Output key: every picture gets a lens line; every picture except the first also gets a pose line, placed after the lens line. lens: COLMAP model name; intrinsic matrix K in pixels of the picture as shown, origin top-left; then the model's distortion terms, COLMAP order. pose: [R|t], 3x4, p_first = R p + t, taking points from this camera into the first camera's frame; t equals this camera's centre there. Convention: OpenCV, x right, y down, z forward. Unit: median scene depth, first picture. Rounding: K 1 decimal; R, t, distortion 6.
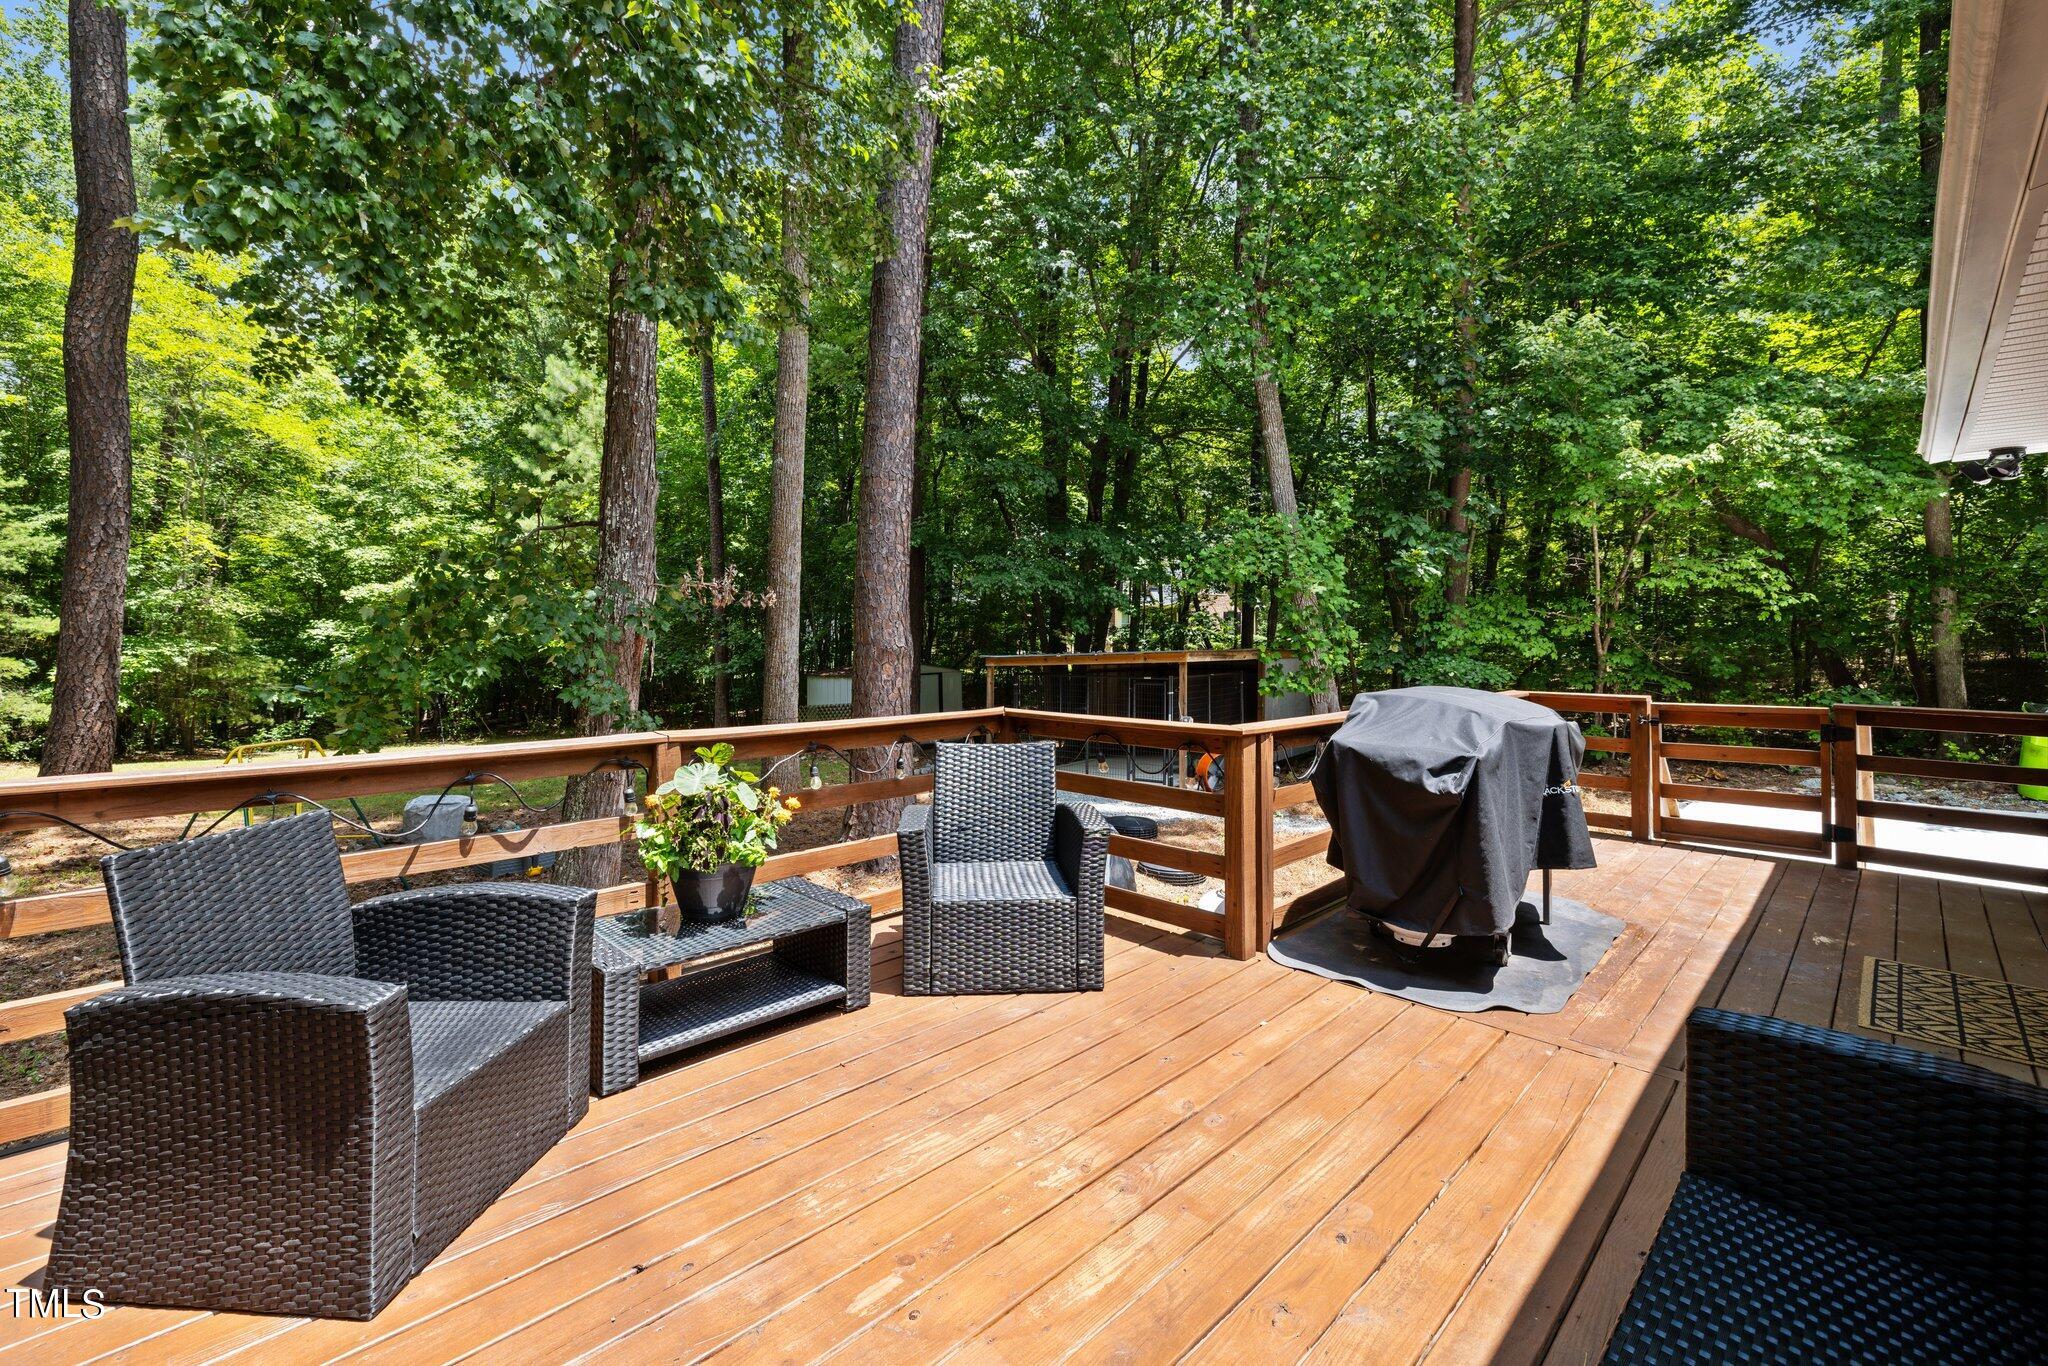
lens RADIAL K [[847.8, 0, 1021.2], [0, 847.8, 683.5], [0, 0, 1]] dist [-0.002599, -0.000171]
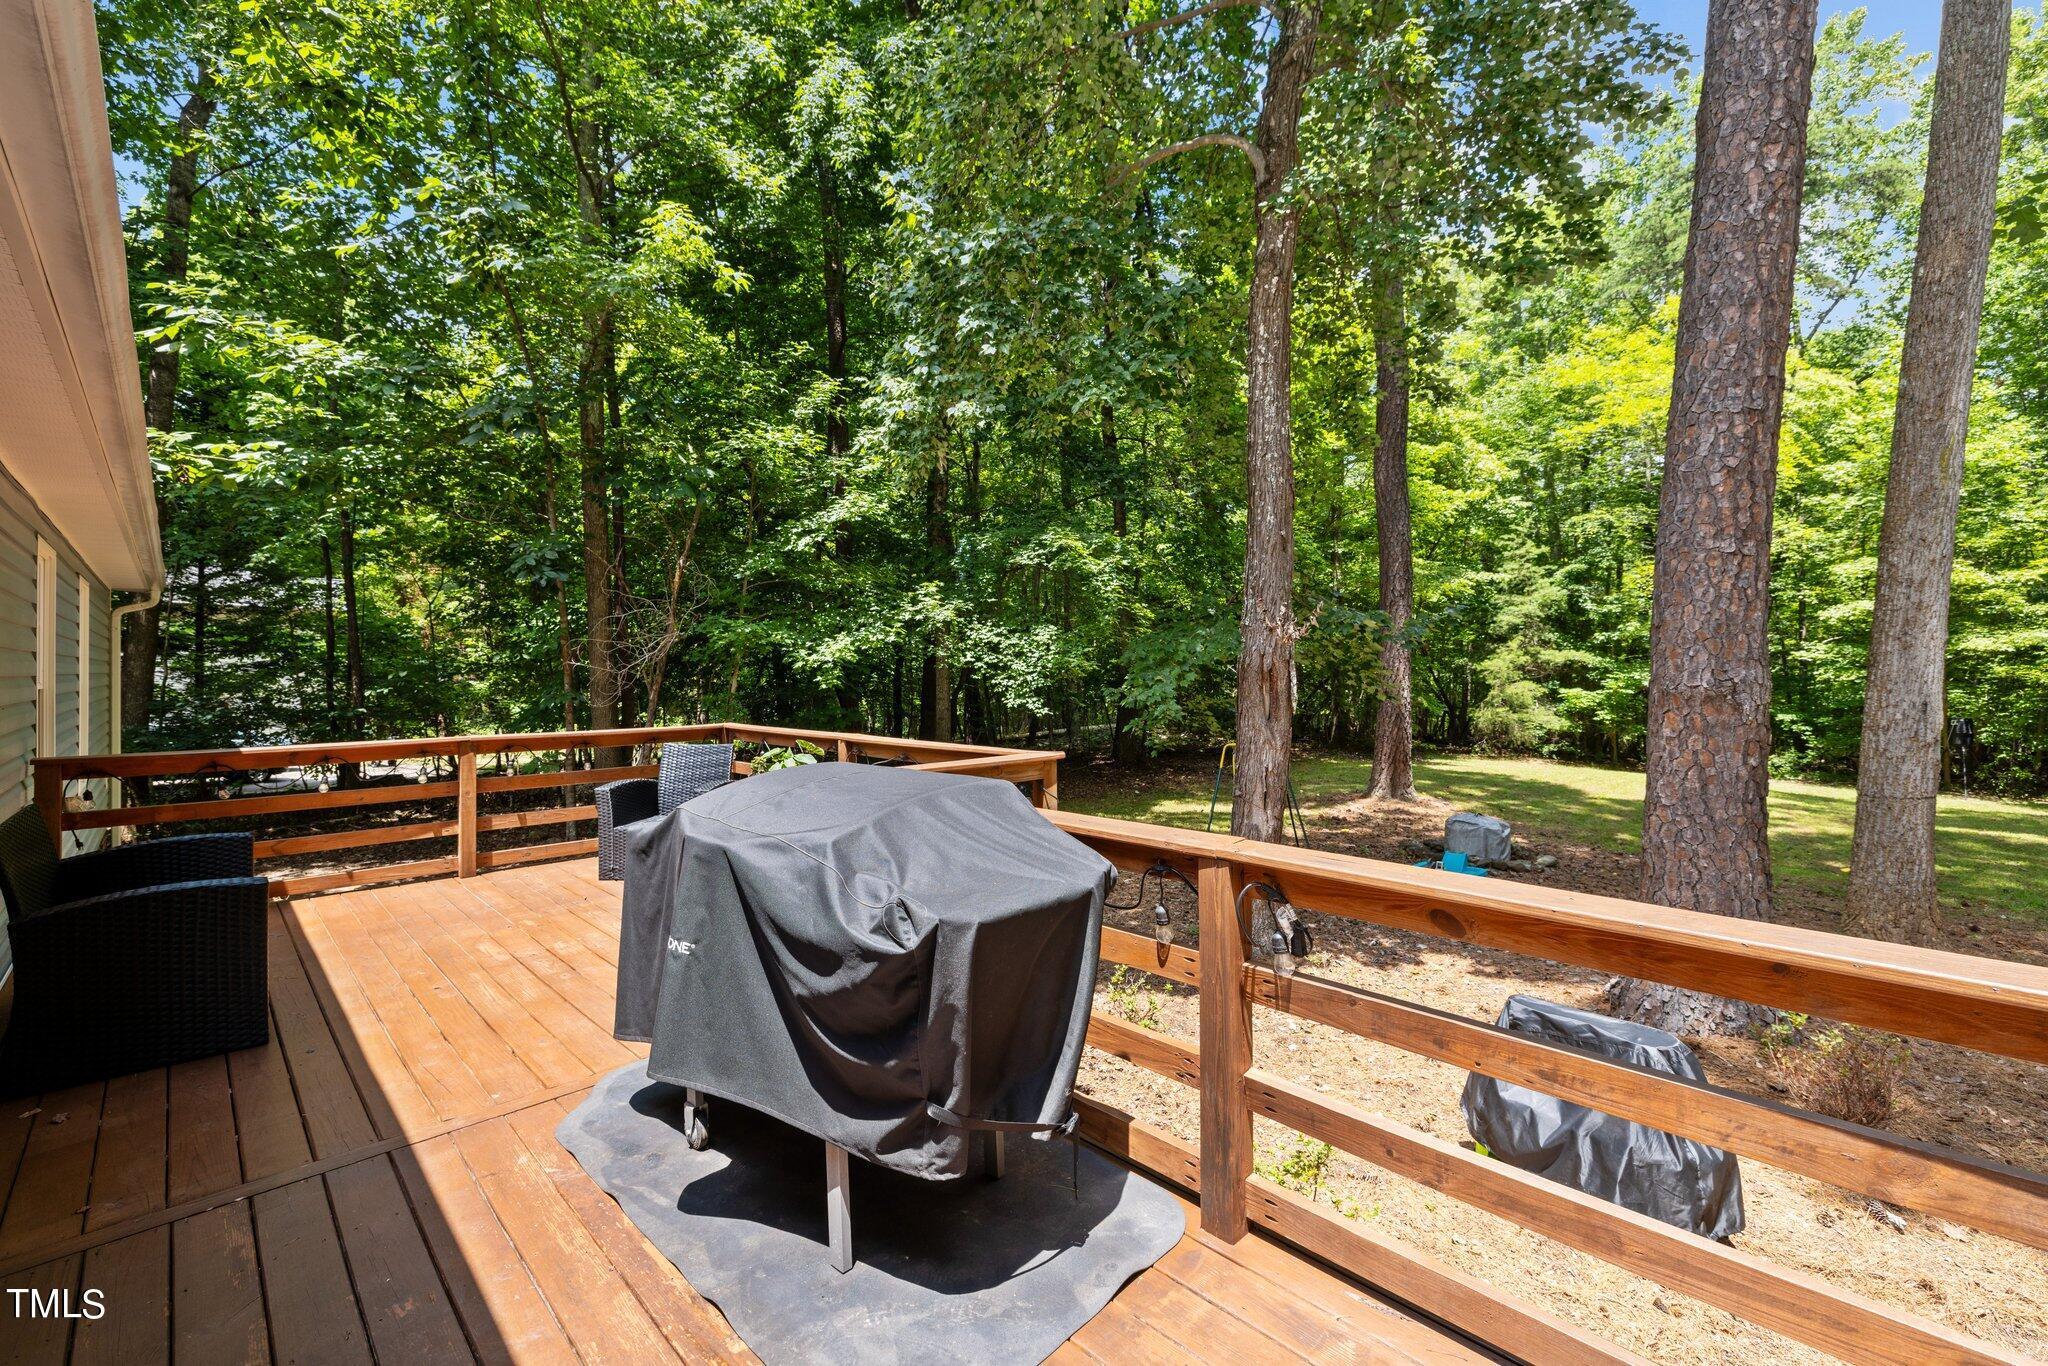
lens RADIAL K [[863.0, 0, 1019.5], [0, 863.0, 674.6], [0, 0, 1]] dist [0.000072, 0.000036]
pose [[0.008911, 0.006645, -0.999938, 1.982331], [-0.045078, 0.998964, 0.006237, -0.132774], [0.998944, 0.045020, 0.009202, 1.896095]]
